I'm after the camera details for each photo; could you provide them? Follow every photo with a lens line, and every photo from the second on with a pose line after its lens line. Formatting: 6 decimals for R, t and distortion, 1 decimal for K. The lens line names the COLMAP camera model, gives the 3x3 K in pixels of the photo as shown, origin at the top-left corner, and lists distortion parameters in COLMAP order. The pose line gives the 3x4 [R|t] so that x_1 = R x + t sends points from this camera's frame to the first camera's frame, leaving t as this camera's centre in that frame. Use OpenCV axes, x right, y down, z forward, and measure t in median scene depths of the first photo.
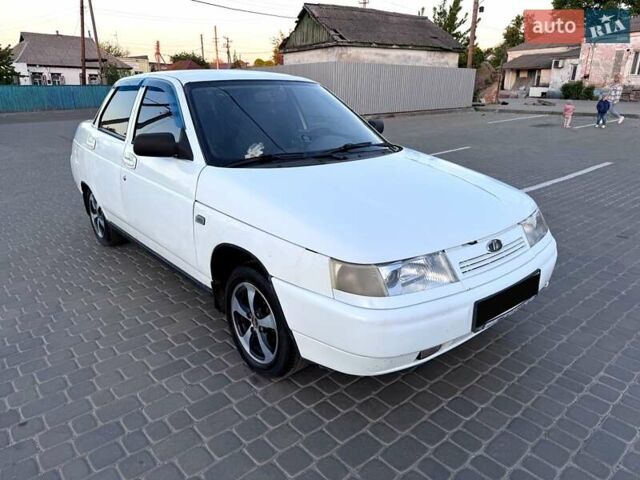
lens RADIAL K [[456.2, 0, 314.8], [0, 456.2, 242.9], [0, 0, 1]] dist [0.016674, -0.019182]
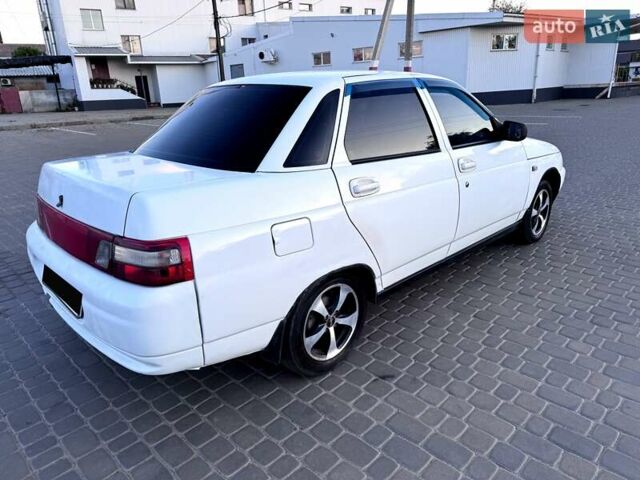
lens RADIAL K [[456.2, 0, 321.1], [0, 456.2, 241.2], [0, 0, 1]] dist [0.016674, -0.019182]
pose [[-0.082982, -0.315534, 0.945279, -0.181316], [0.352168, 0.878062, 0.324012, -0.061649], [-0.932251, 0.359785, 0.038258, 0.177095]]
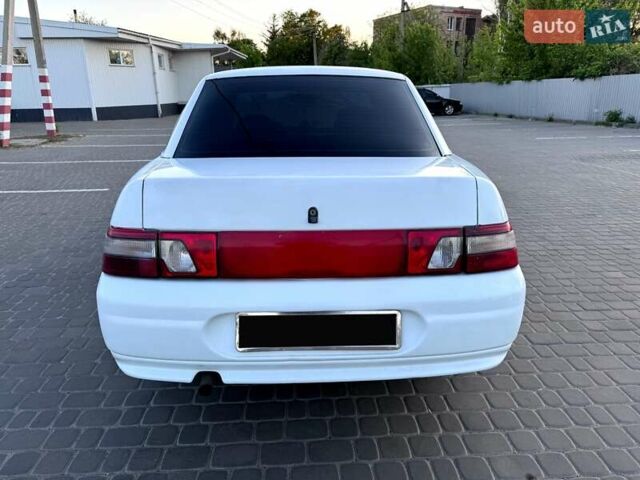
lens RADIAL K [[456.2, 0, 320.8], [0, 456.2, 235.1], [0, 0, 1]] dist [0.016674, -0.019182]
pose [[-0.797455, -0.170173, 0.578885, -0.127928], [0.201613, 0.829111, 0.521467, -0.089455], [-0.568699, 0.532557, -0.626869, 0.269096]]
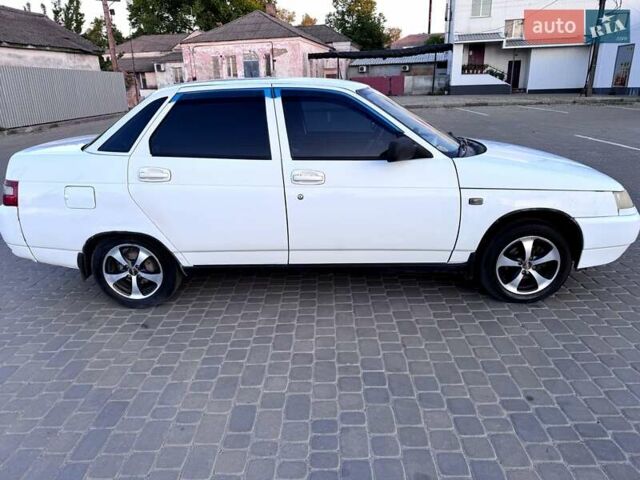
lens RADIAL K [[456.2, 0, 319.3], [0, 456.2, 245.8], [0, 0, 1]] dist [0.016674, -0.019182]
pose [[0.673163, -0.264734, 0.690483, -0.145456], [0.264626, 0.958130, 0.109363, -0.018942], [-0.690525, 0.109101, 0.715033, 0.045456]]
